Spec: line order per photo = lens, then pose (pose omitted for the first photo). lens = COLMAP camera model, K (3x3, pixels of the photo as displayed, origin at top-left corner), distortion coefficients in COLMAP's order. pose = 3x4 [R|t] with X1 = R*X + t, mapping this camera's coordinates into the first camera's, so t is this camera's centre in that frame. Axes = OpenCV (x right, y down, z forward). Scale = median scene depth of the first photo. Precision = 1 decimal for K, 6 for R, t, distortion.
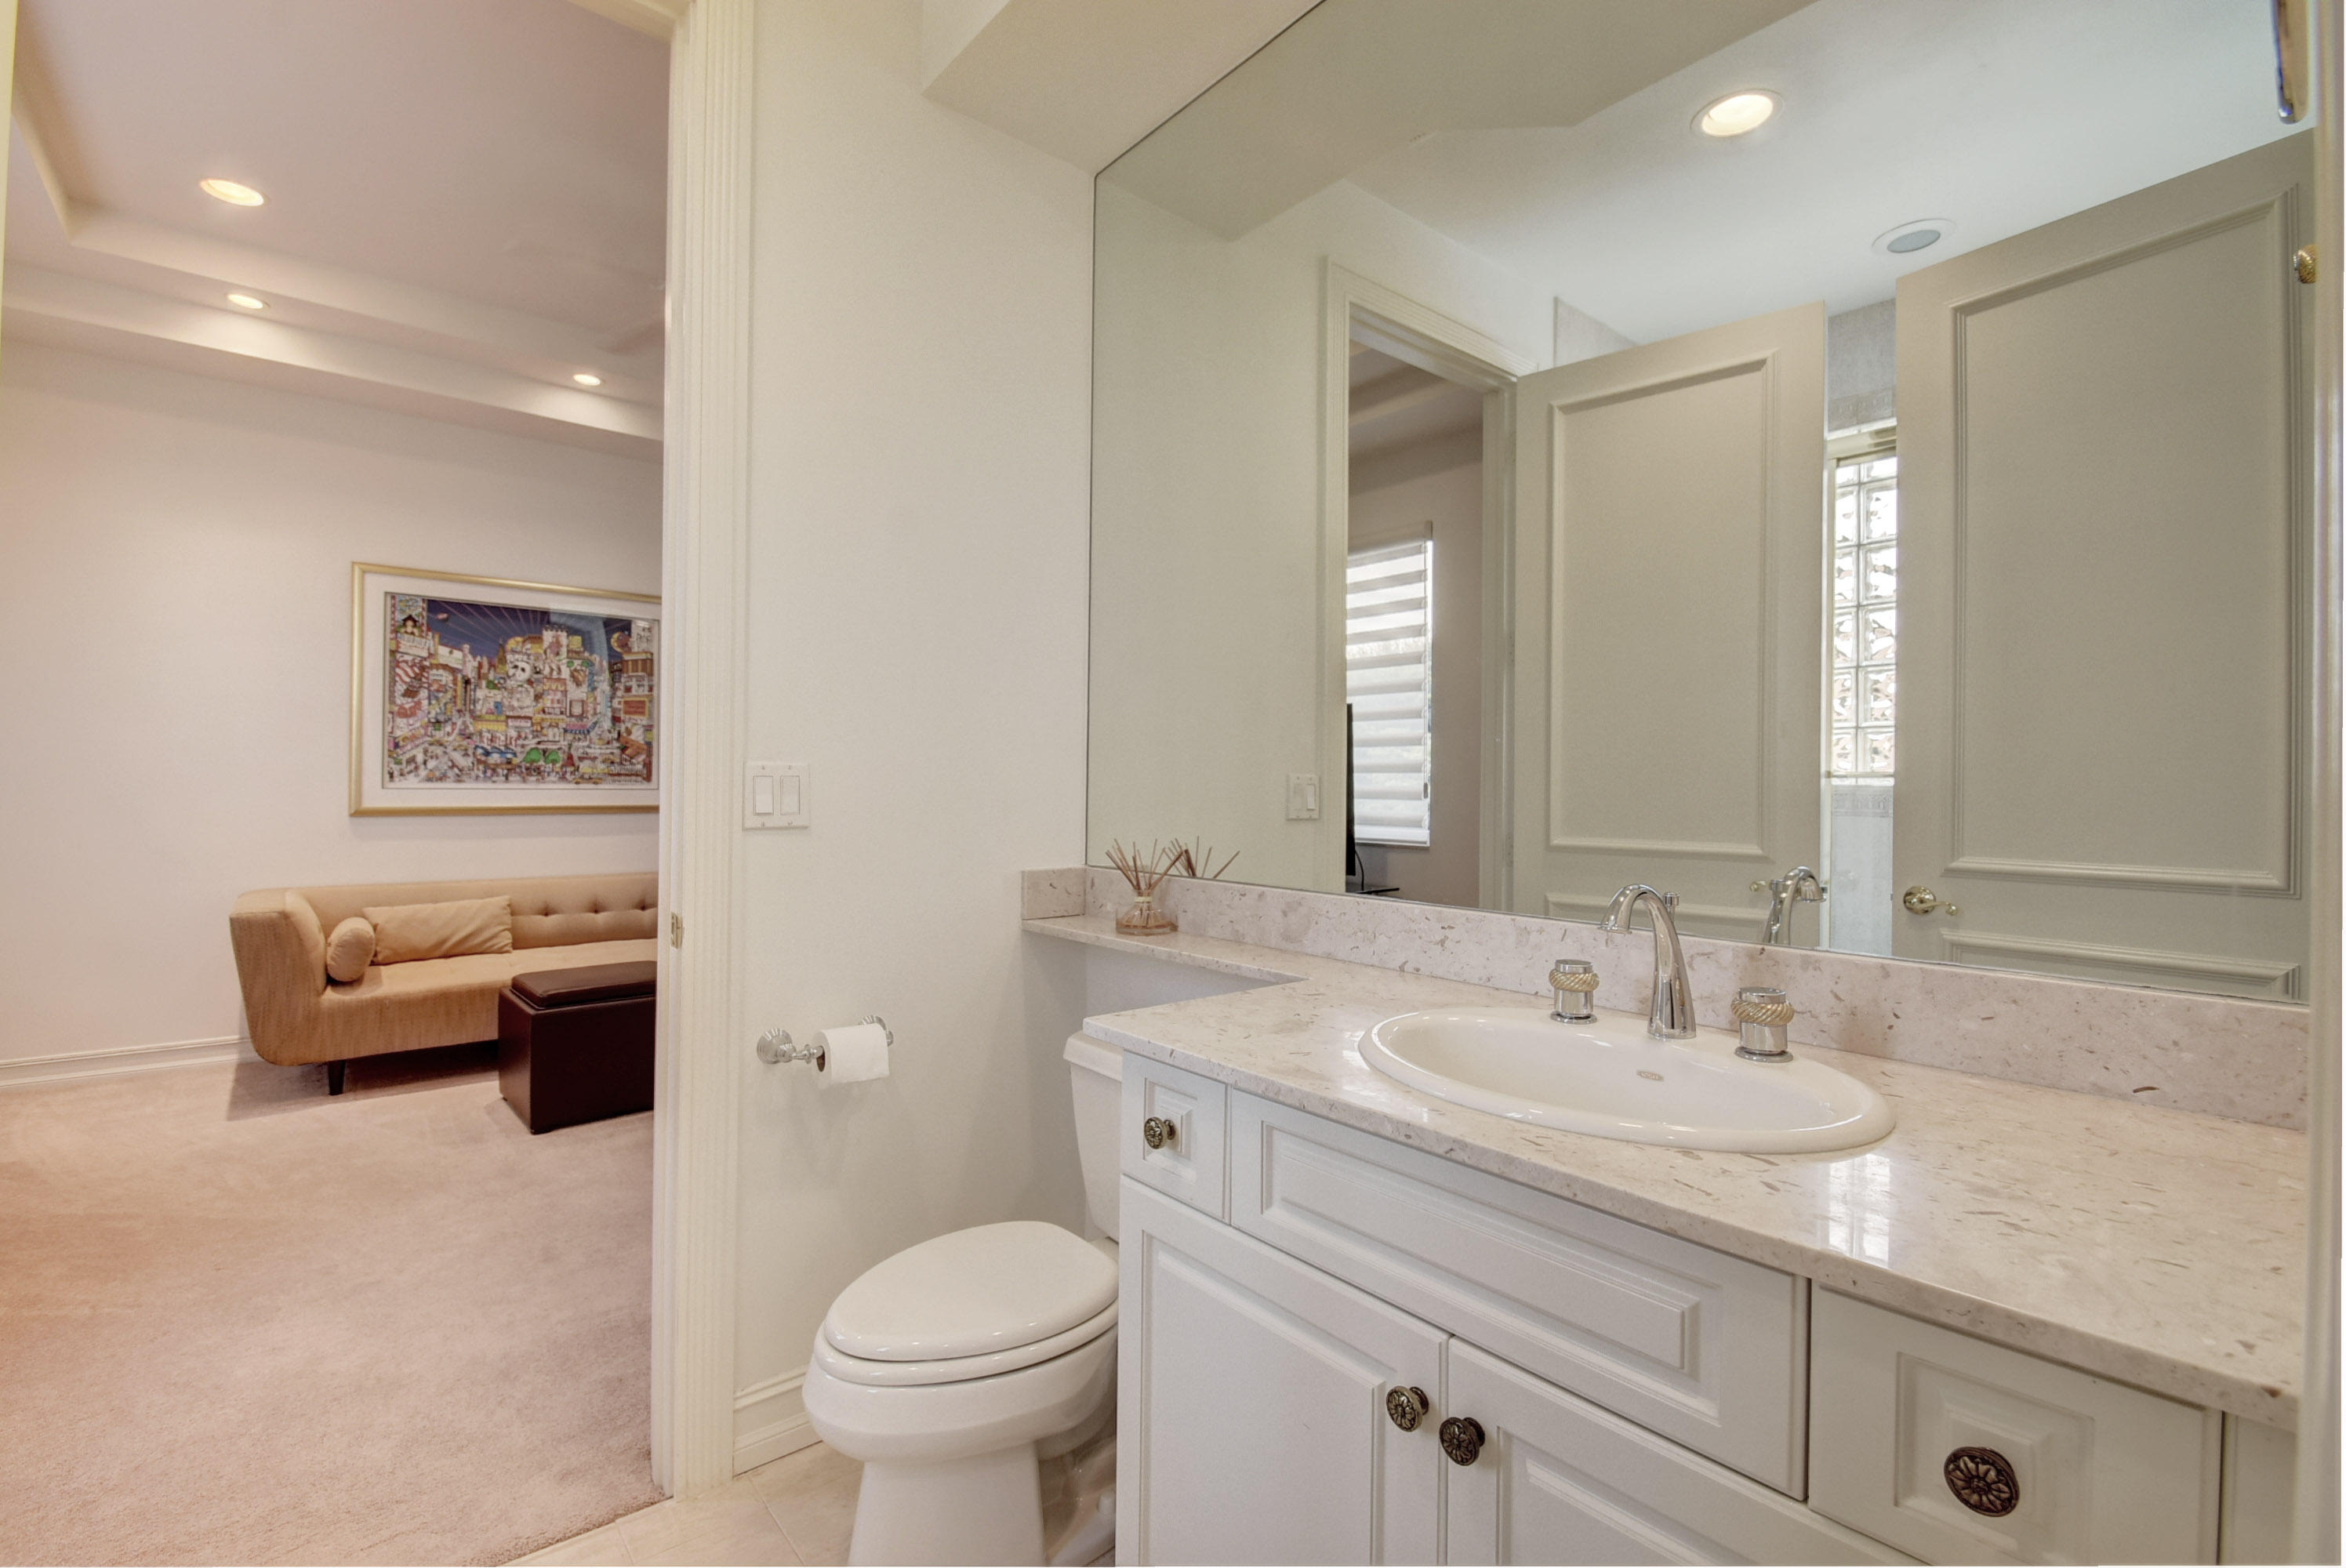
lens RADIAL K [[1032.6, 0, 1179.3], [0, 1032.6, 785.1], [0, 0, 1]] dist [0.005231, -0.010494]
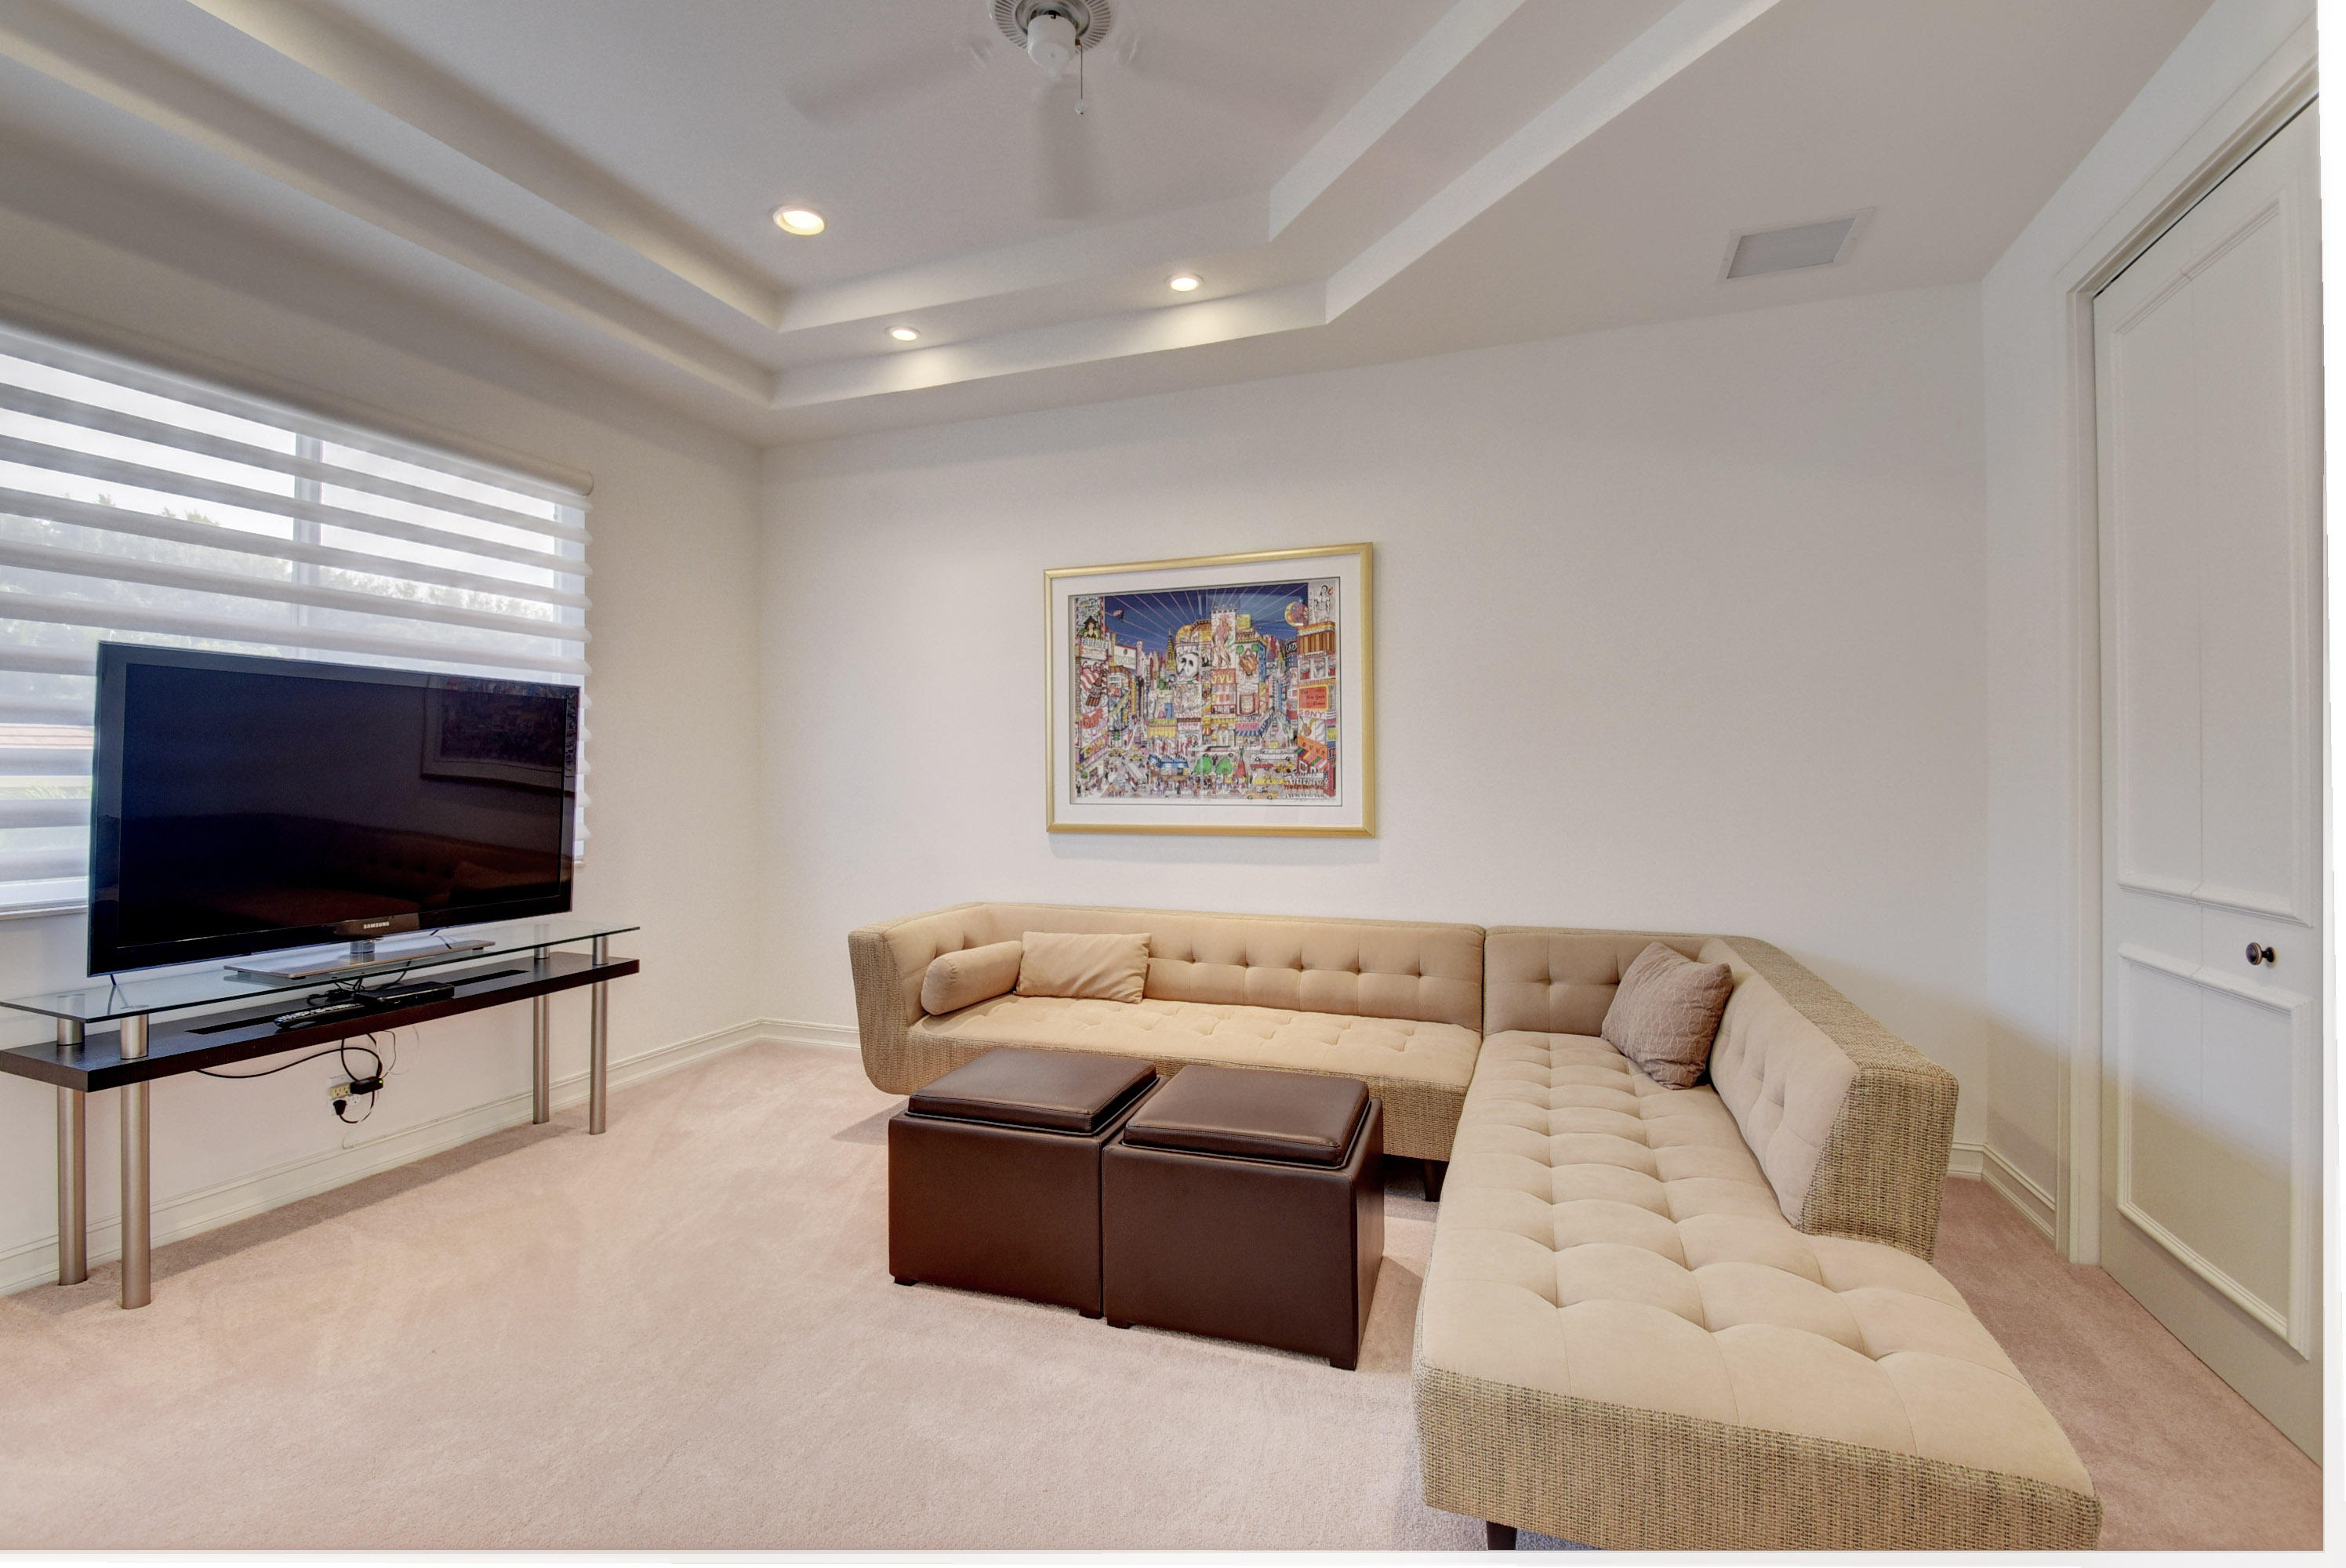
lens RADIAL K [[1032.6, 0, 1167.4], [0, 1032.6, 760.6], [0, 0, 1]] dist [0.005231, -0.010494]
pose [[0.481867, -0.026705, -0.875838, 0.092629], [0.005269, 0.999606, -0.027580, -0.009484], [0.876229, 0.008675, 0.481817, 0.596459]]
